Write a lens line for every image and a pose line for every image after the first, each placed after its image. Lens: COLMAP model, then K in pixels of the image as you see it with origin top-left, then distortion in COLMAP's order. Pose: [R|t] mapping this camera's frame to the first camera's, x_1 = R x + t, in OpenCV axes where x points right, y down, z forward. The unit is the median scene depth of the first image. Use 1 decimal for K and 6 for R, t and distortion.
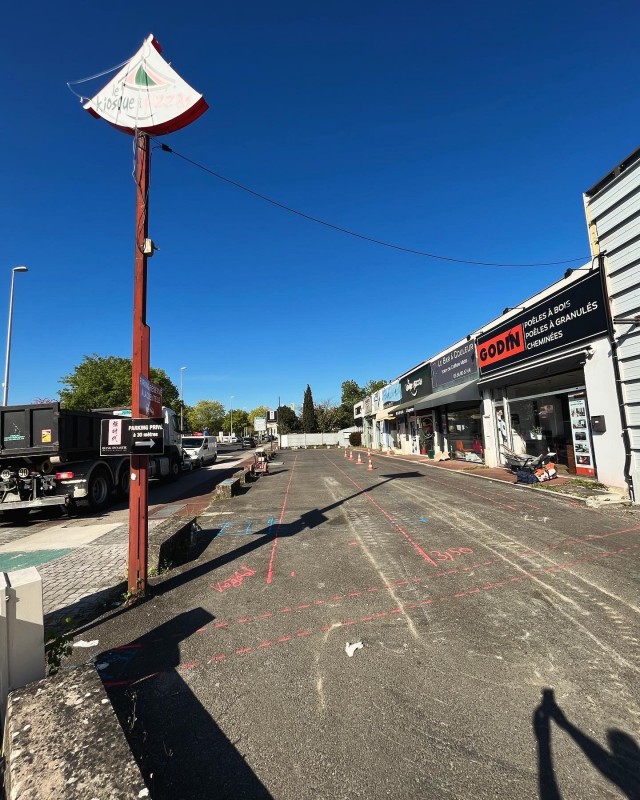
lens RADIAL K [[349.0, 0, 317.6], [0, 349.0, 402.1], [0, 0, 1]] dist [-0.000196, -0.000025]
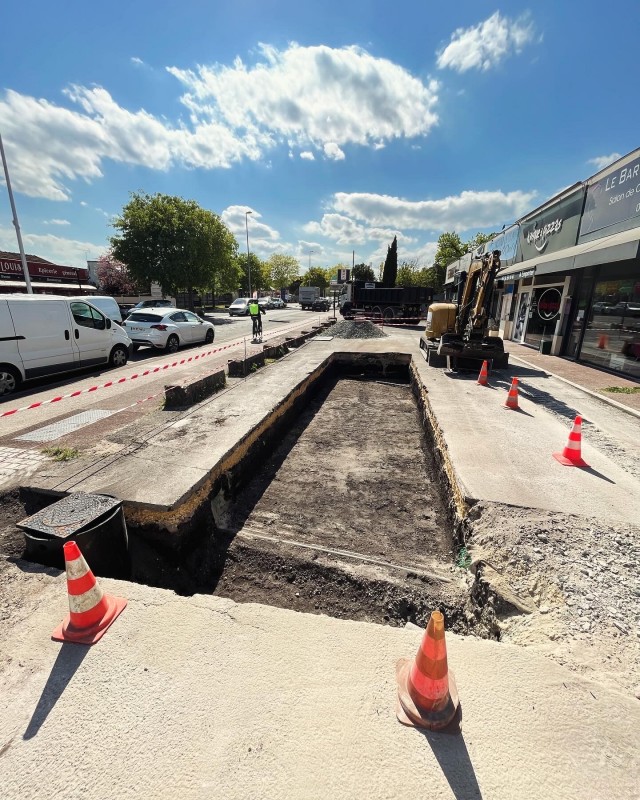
lens RADIAL K [[350.3, 0, 320.0], [0, 350.3, 400.0], [0, 0, 1]] dist [0.000406, 0.000126]
pose [[0.970670, 0.116821, -0.210127, 0.047920], [-0.030724, 0.927118, 0.373507, 0.006892], [0.238446, -0.356096, 0.903515, 0.199500]]
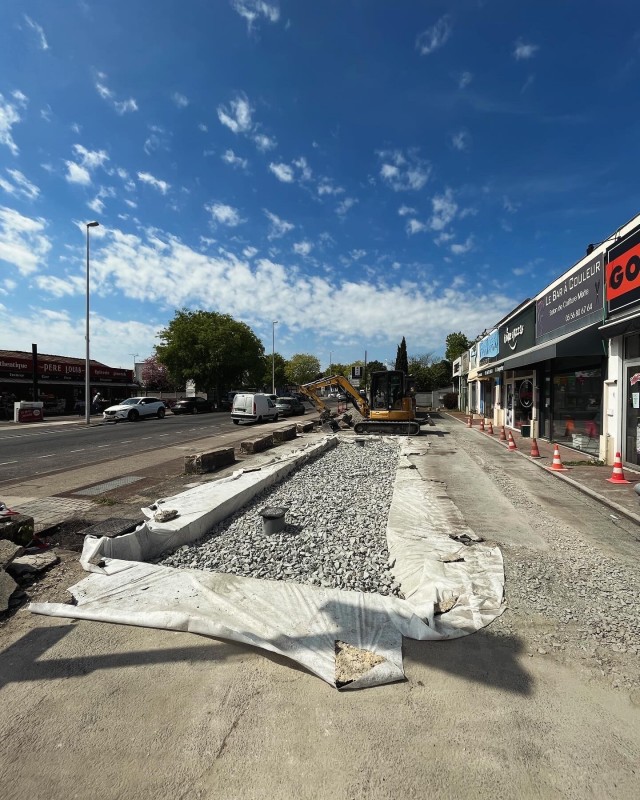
lens RADIAL K [[349.0, 0, 317.6], [0, 349.0, 402.1], [0, 0, 1]] dist [-0.000196, -0.000025]
pose [[0.951783, 0.047858, -0.303016, 0.098410], [-0.008757, 0.991593, 0.129103, 0.000362], [0.306647, -0.120224, 0.944200, 0.142218]]
